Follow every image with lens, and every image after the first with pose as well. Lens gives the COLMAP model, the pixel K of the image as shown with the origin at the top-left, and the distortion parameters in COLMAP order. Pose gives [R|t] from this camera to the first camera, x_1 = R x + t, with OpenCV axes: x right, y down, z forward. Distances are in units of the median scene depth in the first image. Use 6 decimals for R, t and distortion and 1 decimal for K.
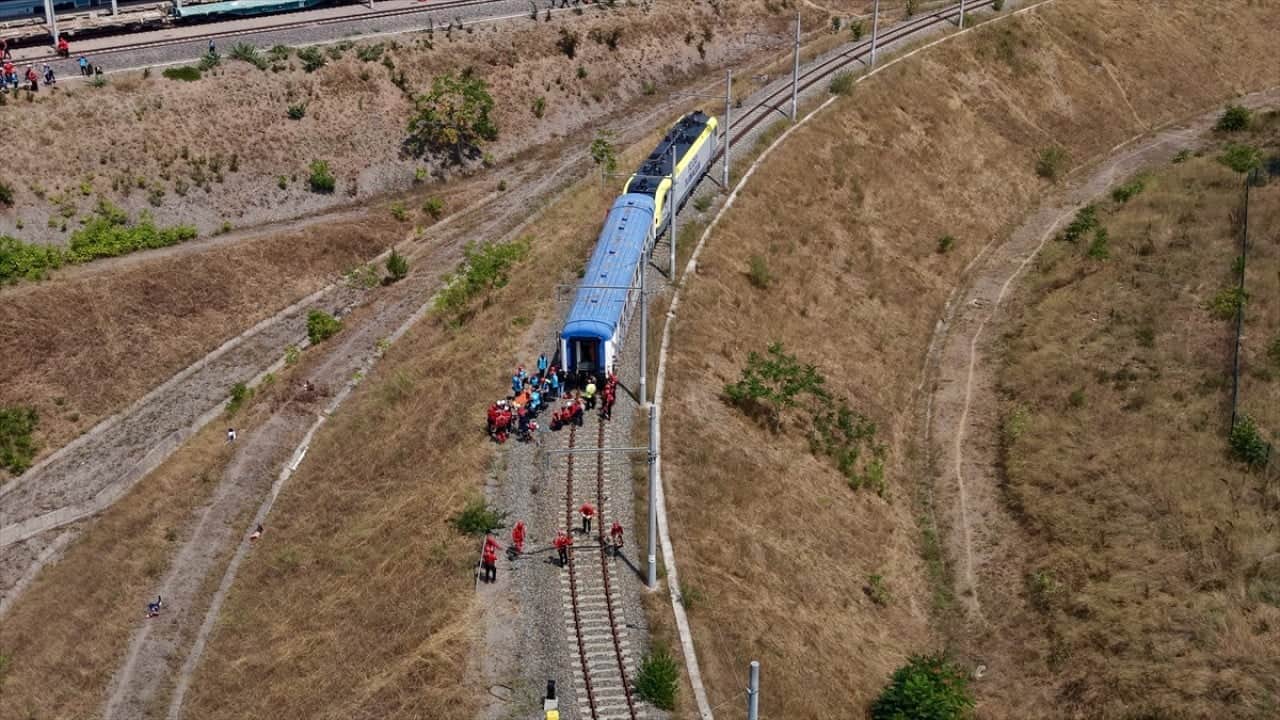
lens RADIAL K [[1684.1, 0, 651.8], [0, 1684.1, 359.9], [0, 0, 1]] dist [0.150092, -0.482631]
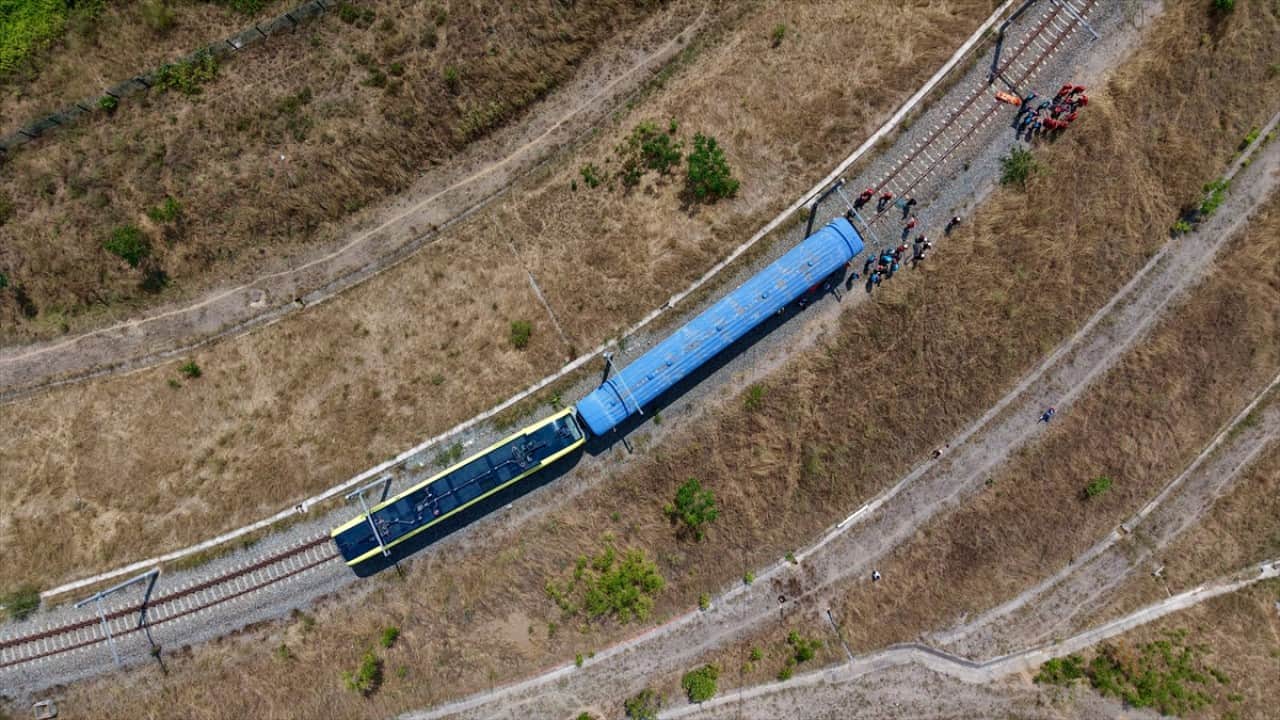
lens RADIAL K [[852.6, 0, 640.0], [0, 852.6, 360.0], [0, 0, 1]] dist [0.004454, -0.005768]
pose [[-0.667070, -0.744995, -0.000438, -0.002829], [0.320072, -0.287124, 0.902837, -0.457465], [-0.672735, 0.602115, 0.429984, 0.605882]]
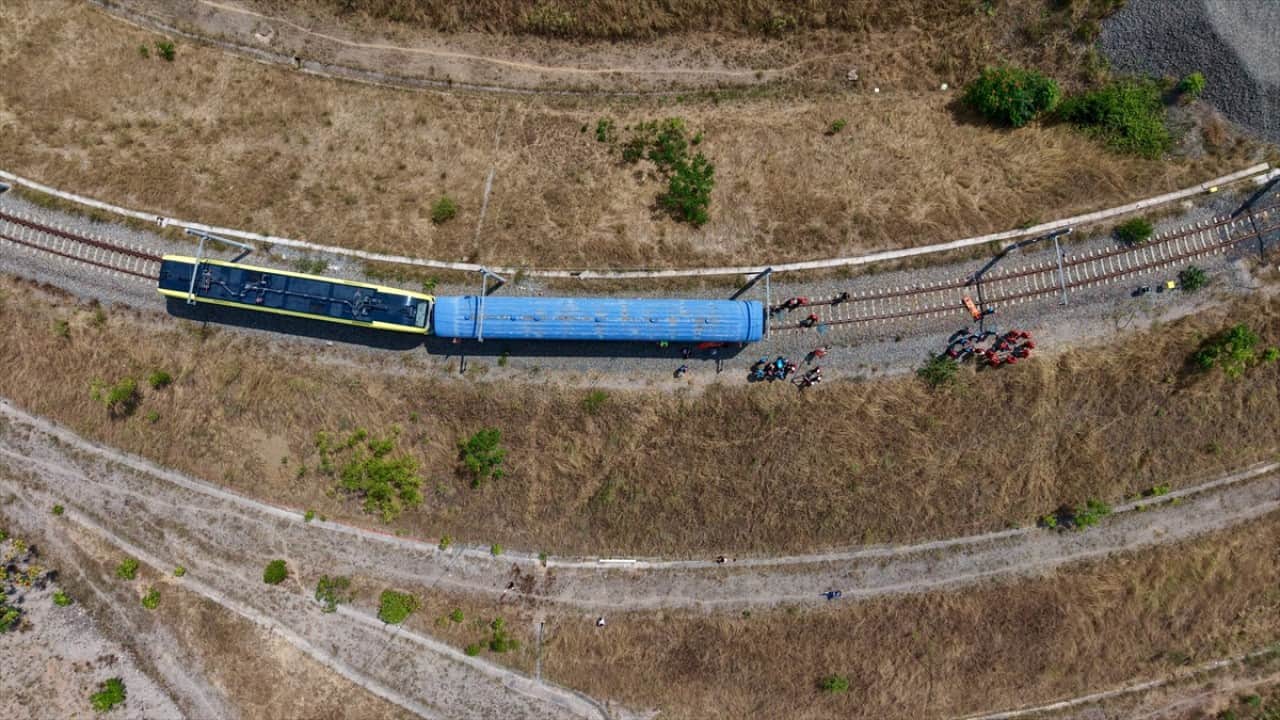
lens RADIAL K [[852.6, 0, 640.0], [0, 852.6, 360.0], [0, 0, 1]] dist [0.004454, -0.005768]
pose [[-0.097511, -0.995232, -0.002390, -0.039902], [0.424859, -0.043799, 0.904199, -0.431926], [-0.899992, 0.087154, 0.427104, 0.551897]]
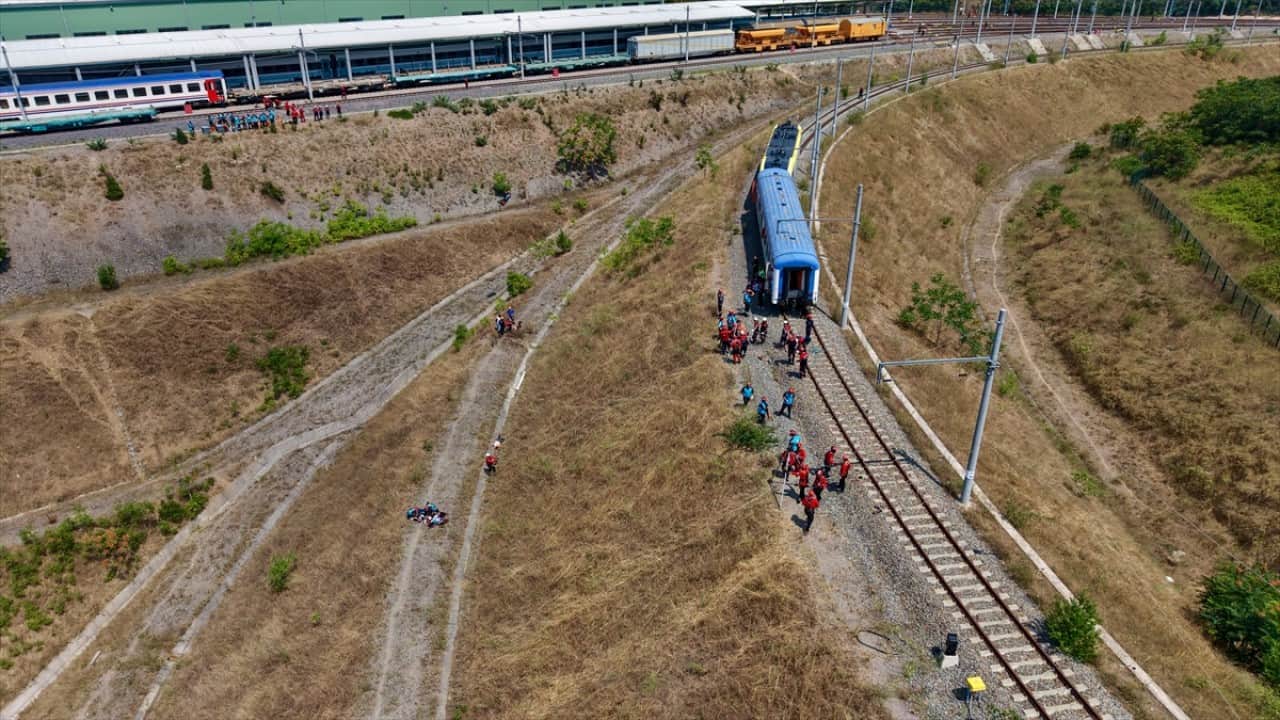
lens RADIAL K [[849.4, 0, 640.0], [0, 849.4, 360.0], [0, 0, 1]] dist [0.100392, -0.269485]
pose [[0.999298, -0.020038, 0.031644, -0.111890], [0.018998, 0.999281, 0.032824, 0.019090], [-0.032279, -0.032200, 0.998960, 0.294147]]
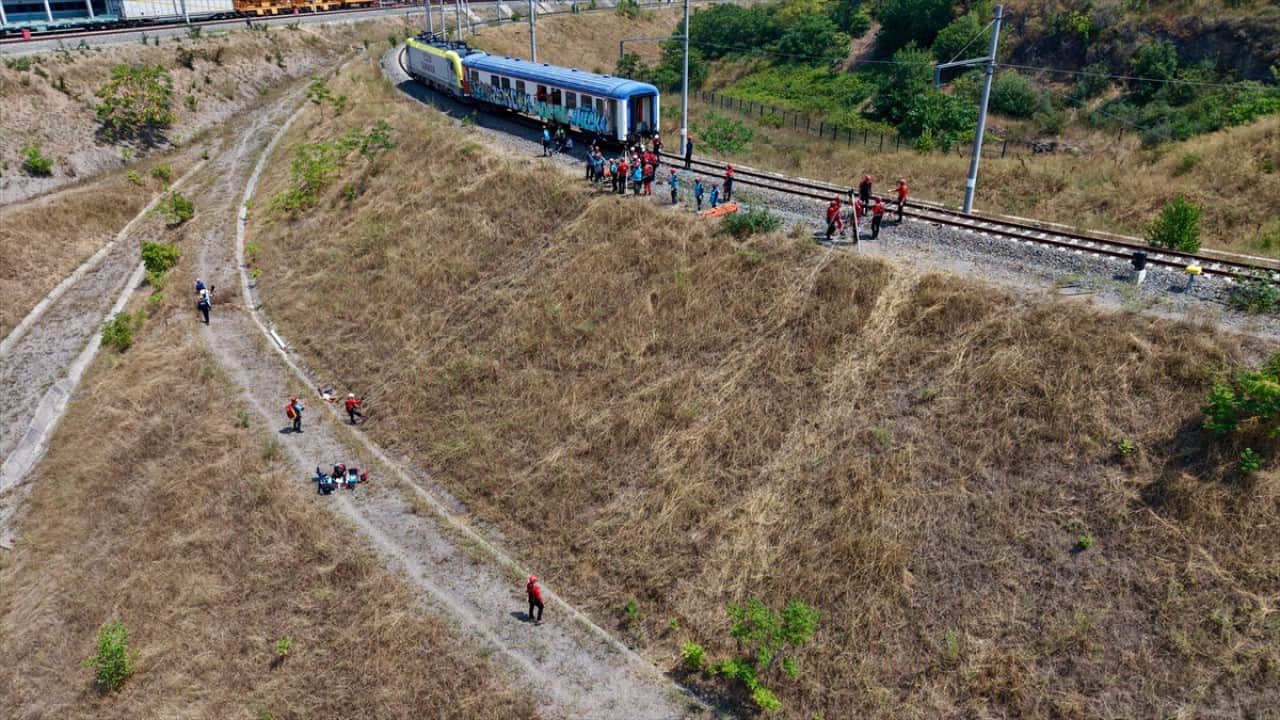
lens RADIAL K [[852.6, 0, 640.0], [0, 852.6, 360.0], [0, 0, 1]] dist [0.004454, -0.005768]
pose [[0.758908, -0.277888, 0.588928, -0.274551], [0.274369, 0.956635, 0.097833, 0.063622], [-0.590576, 0.087337, 0.802242, 0.397707]]
